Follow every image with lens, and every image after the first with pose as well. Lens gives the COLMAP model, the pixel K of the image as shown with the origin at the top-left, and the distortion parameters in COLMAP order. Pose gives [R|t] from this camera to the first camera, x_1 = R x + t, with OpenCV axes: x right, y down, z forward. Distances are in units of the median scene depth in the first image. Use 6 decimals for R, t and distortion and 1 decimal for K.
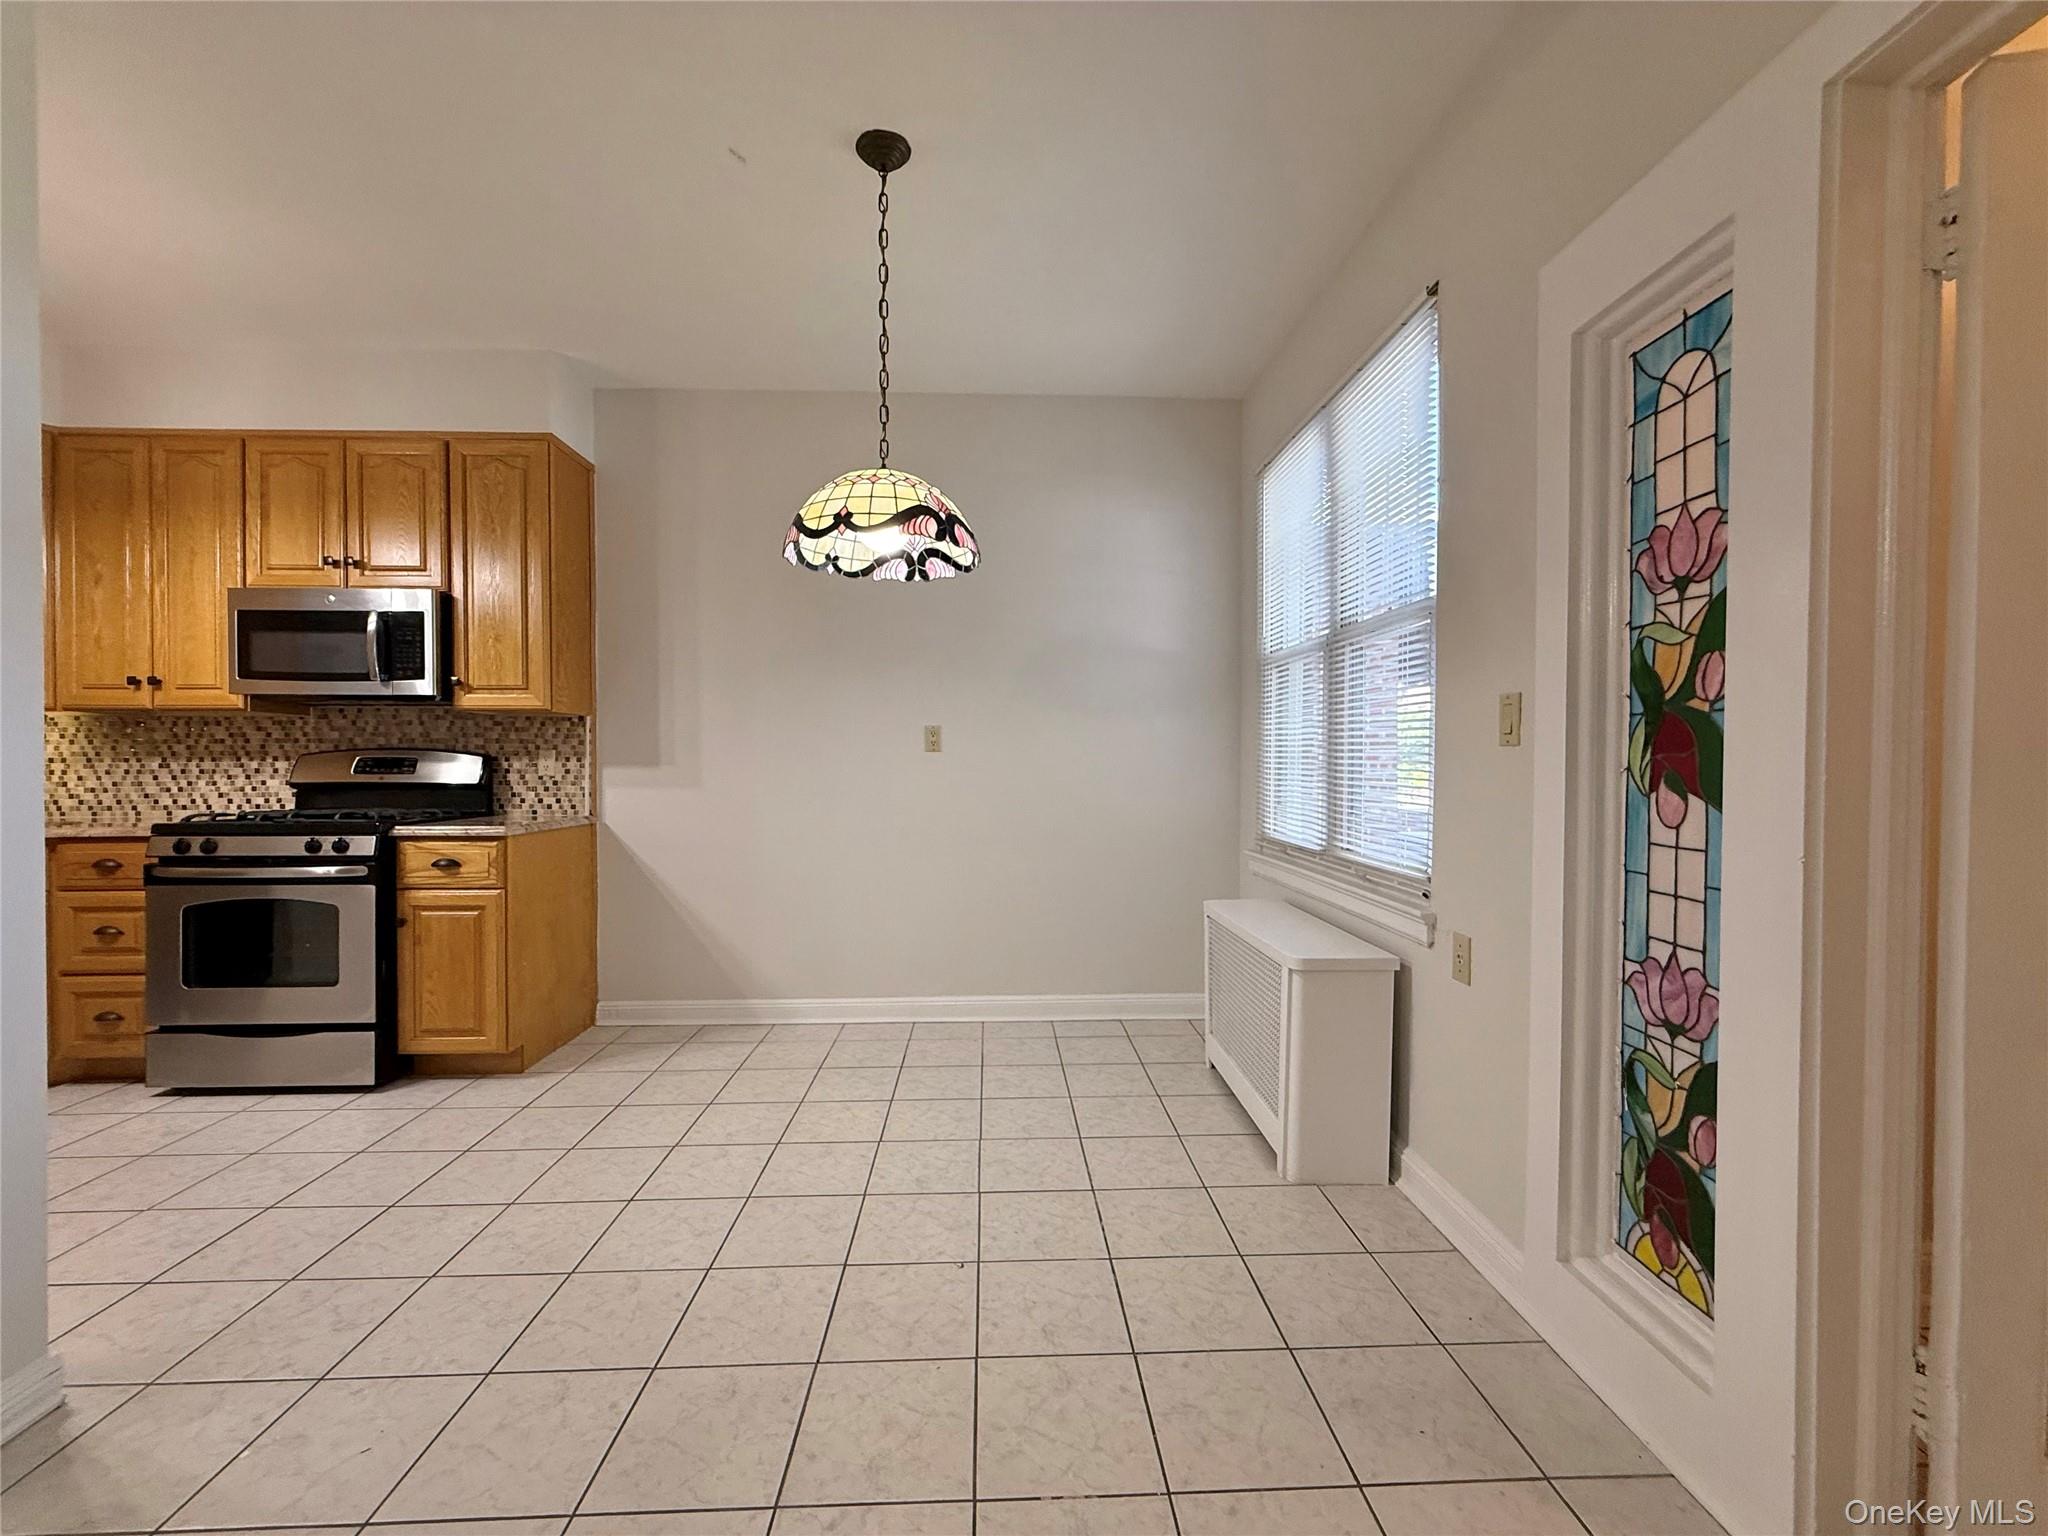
lens RADIAL K [[814.9, 0, 1021.9], [0, 814.9, 771.9], [0, 0, 1]] dist [0.000560, -0.000440]
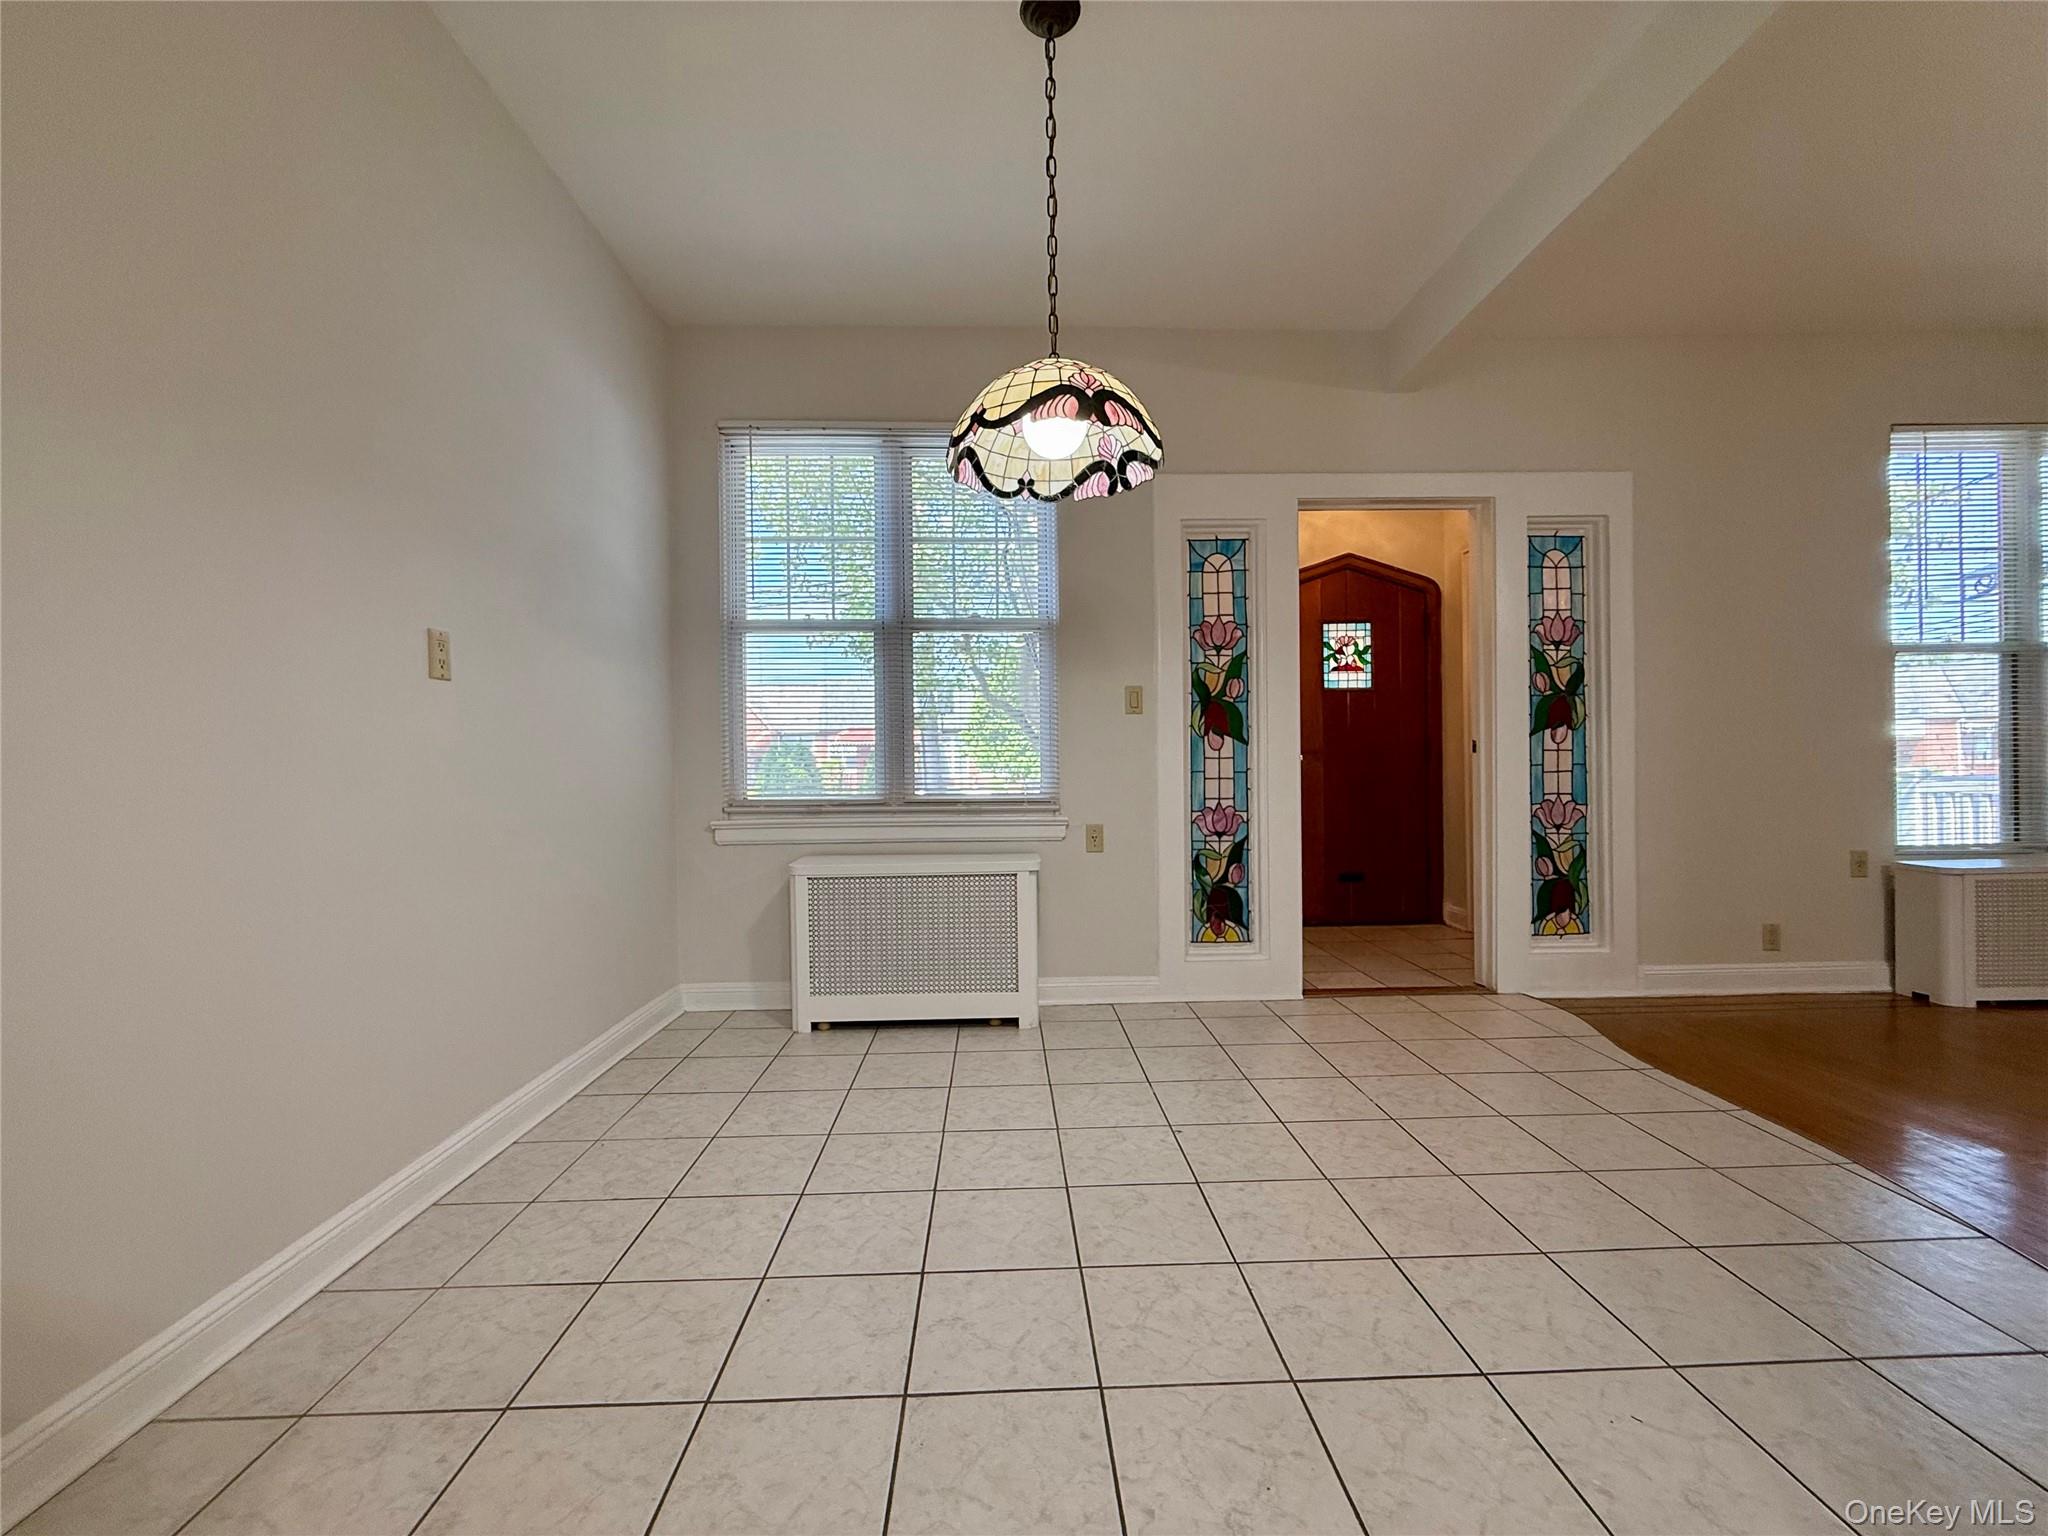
lens RADIAL K [[815.3, 0, 1021.3], [0, 815.3, 771.0], [0, 0, 1]] dist [-0.000345, 0.000412]
pose [[0.014181, -0.005710, 0.999883, -0.771286], [0.024089, 0.999695, 0.005368, 0.050026], [-0.999609, 0.024010, 0.014315, 0.745368]]
